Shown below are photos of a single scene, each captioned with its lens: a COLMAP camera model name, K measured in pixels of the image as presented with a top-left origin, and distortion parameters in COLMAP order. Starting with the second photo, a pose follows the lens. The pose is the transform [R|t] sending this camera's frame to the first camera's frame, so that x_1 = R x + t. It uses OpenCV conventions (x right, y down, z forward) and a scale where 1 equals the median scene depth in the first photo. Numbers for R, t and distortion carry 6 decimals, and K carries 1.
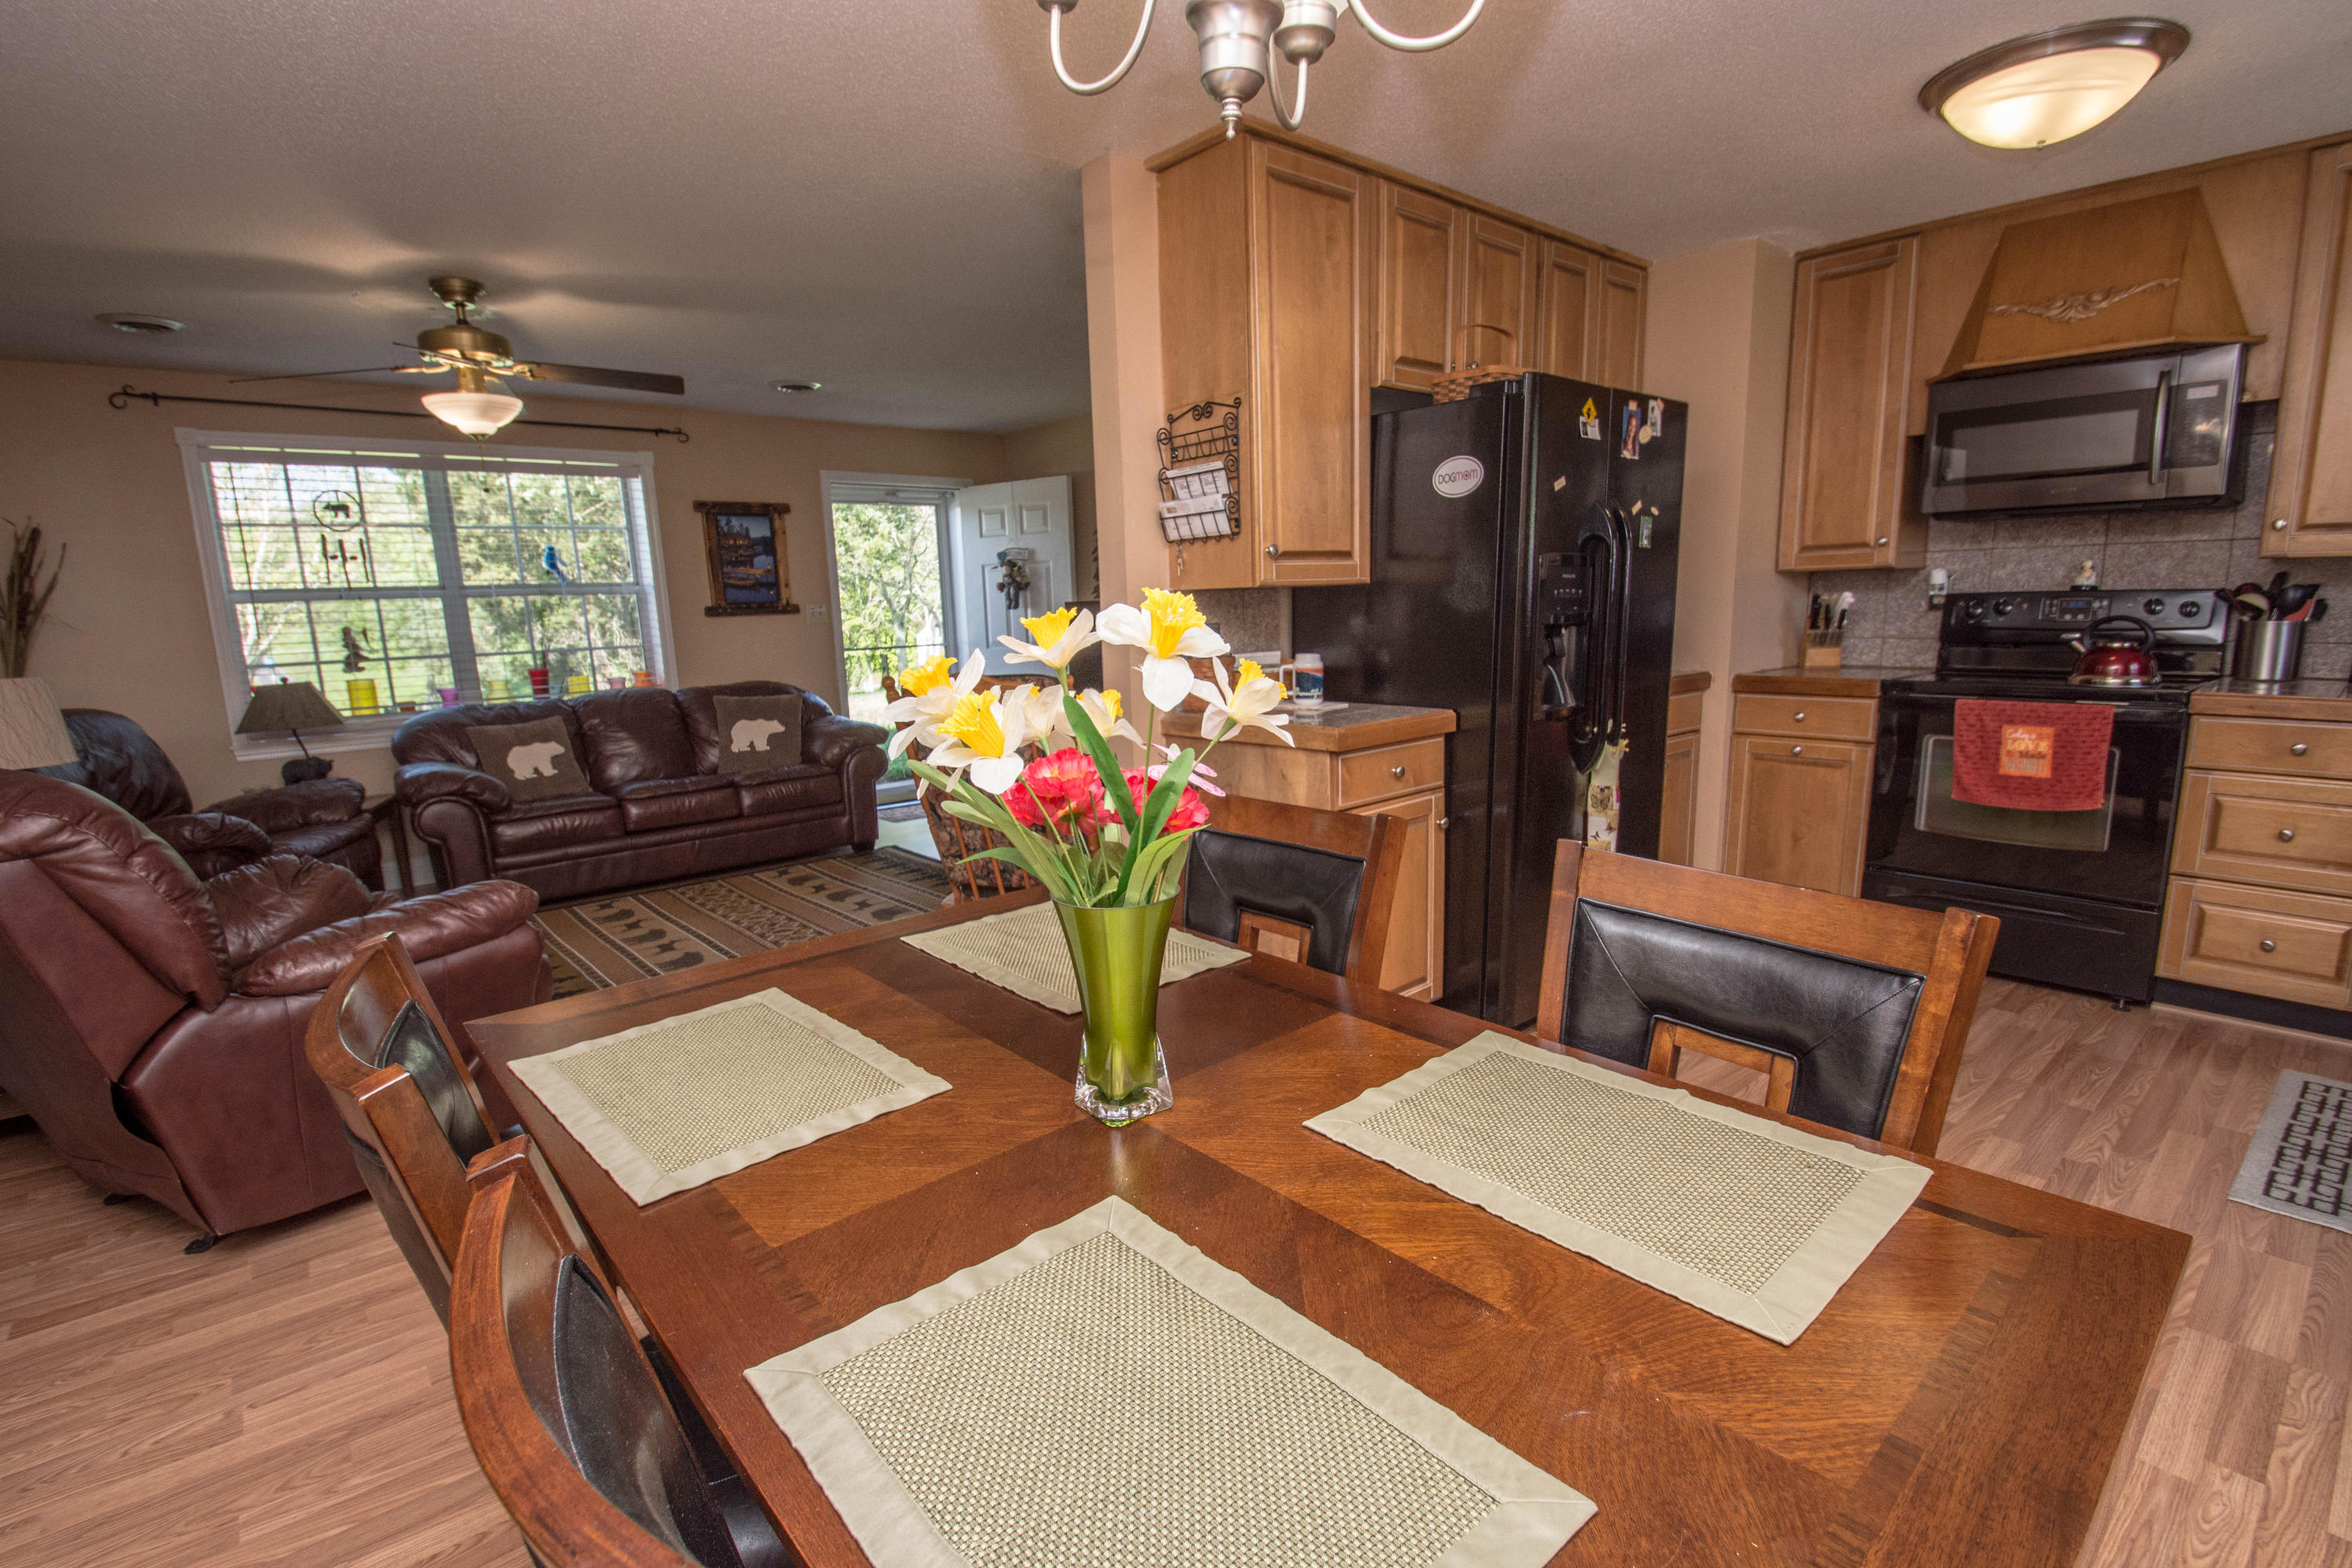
lens RADIAL K [[1066.9, 0, 1164.2], [0, 1066.9, 791.6], [0, 0, 1]] dist [-0.000334, -0.015156]
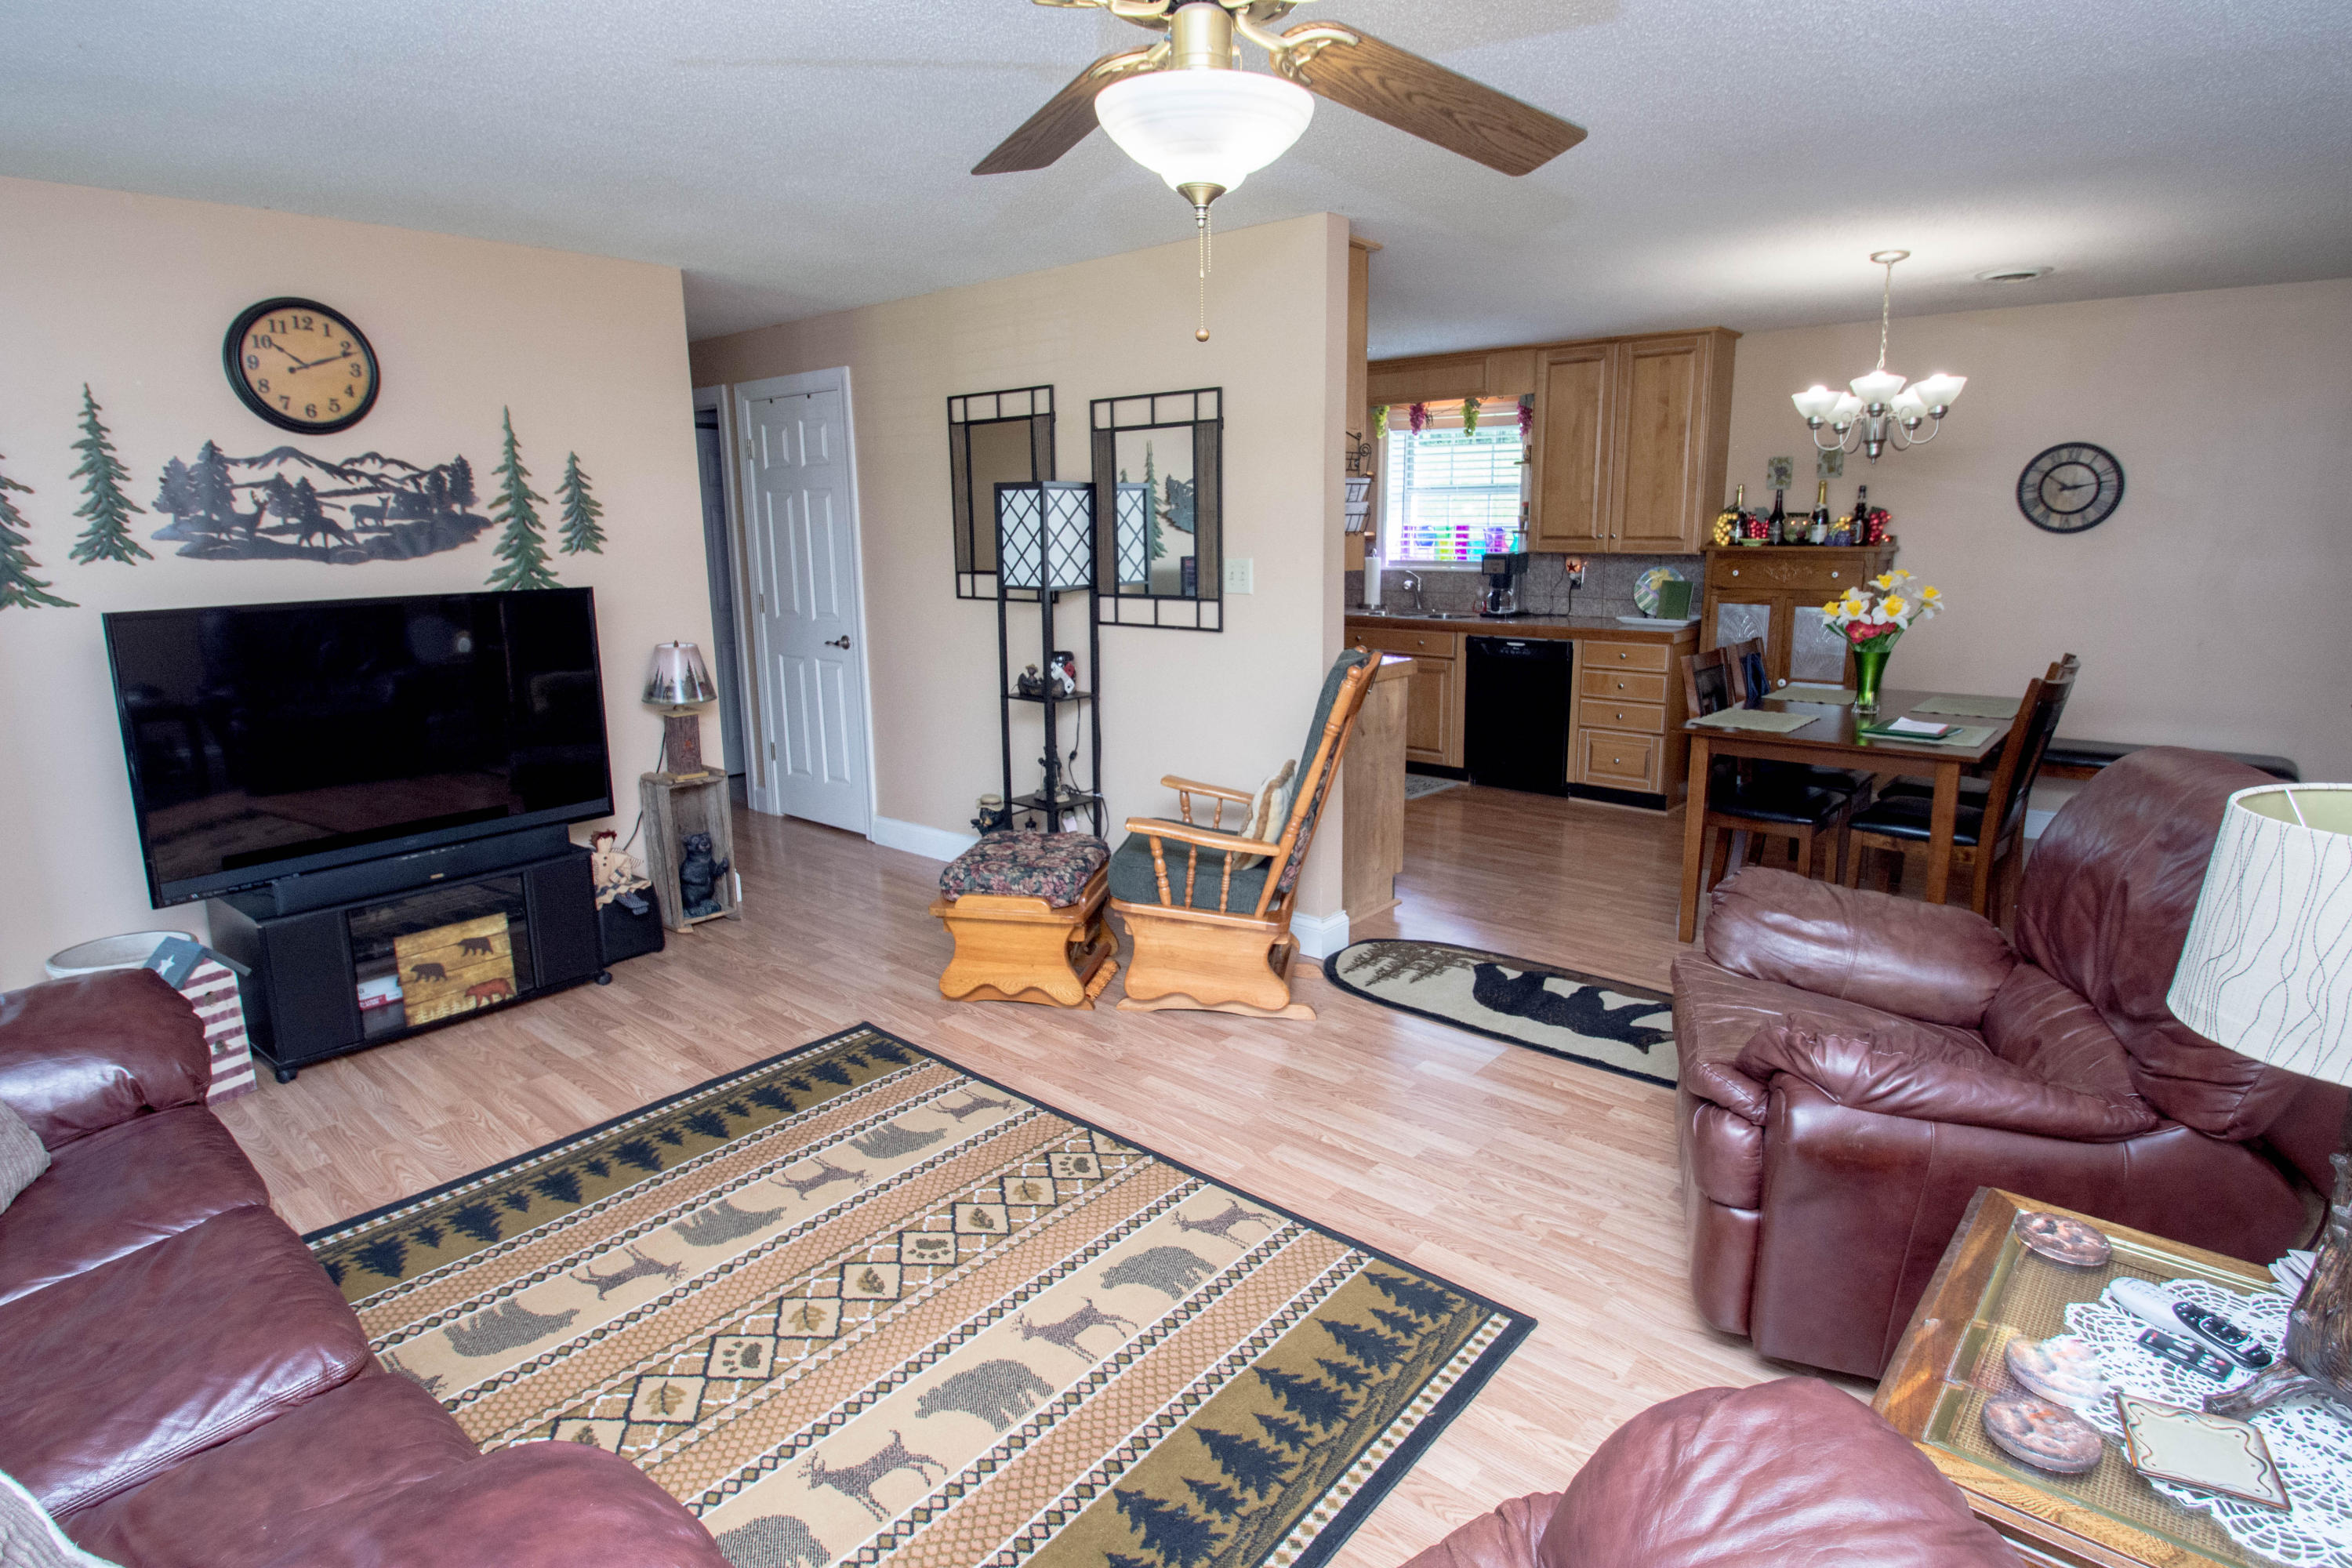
lens RADIAL K [[1233.6, 0, 1181.2], [0, 1233.6, 750.9], [0, 0, 1]] dist [0.001626, -0.021758]
pose [[-0.149770, -0.146111, 0.977865, -0.808909], [0.188108, 0.966745, 0.173260, -0.156647], [-0.970662, 0.209893, -0.117305, 0.799128]]
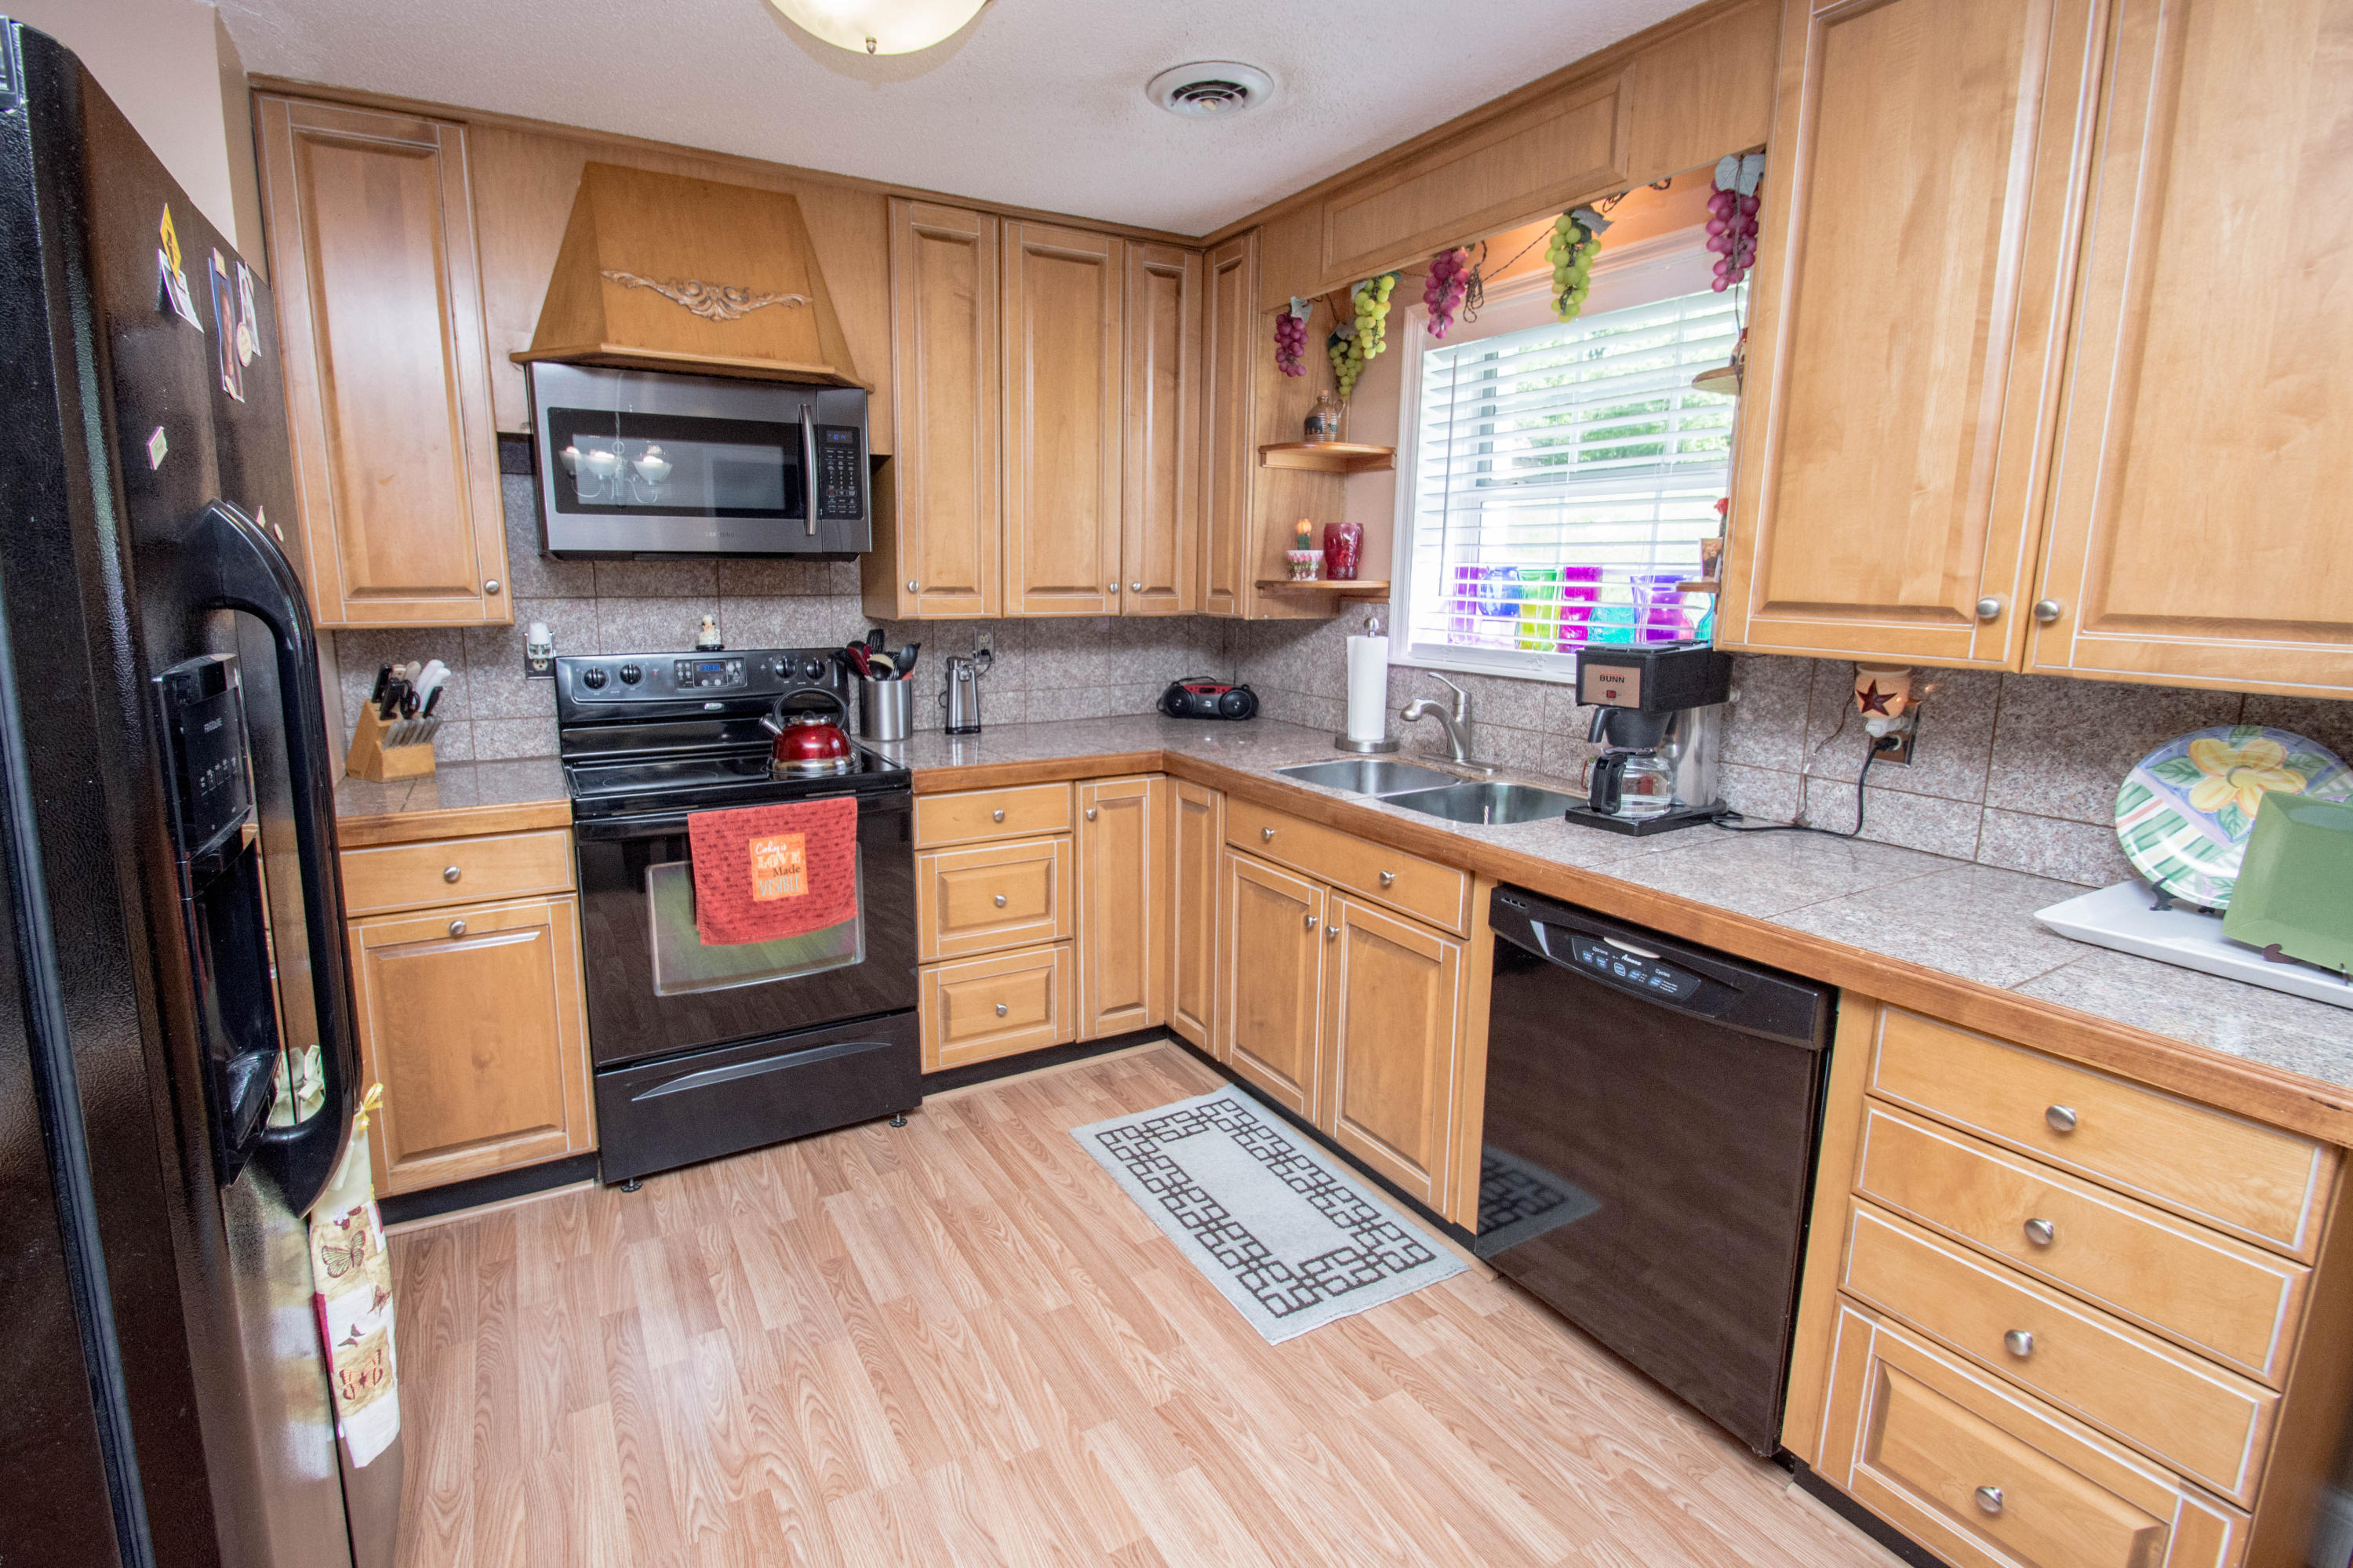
lens RADIAL K [[1090.5, 0, 1112.6], [0, 1090.5, 761.5], [0, 0, 1]] dist [0.022706, -0.021103]
pose [[0.200782, -0.137401, 0.969952, 0.054114], [0.165506, 0.980640, 0.104655, -0.098767], [-0.965554, 0.139520, 0.219636, 0.355762]]
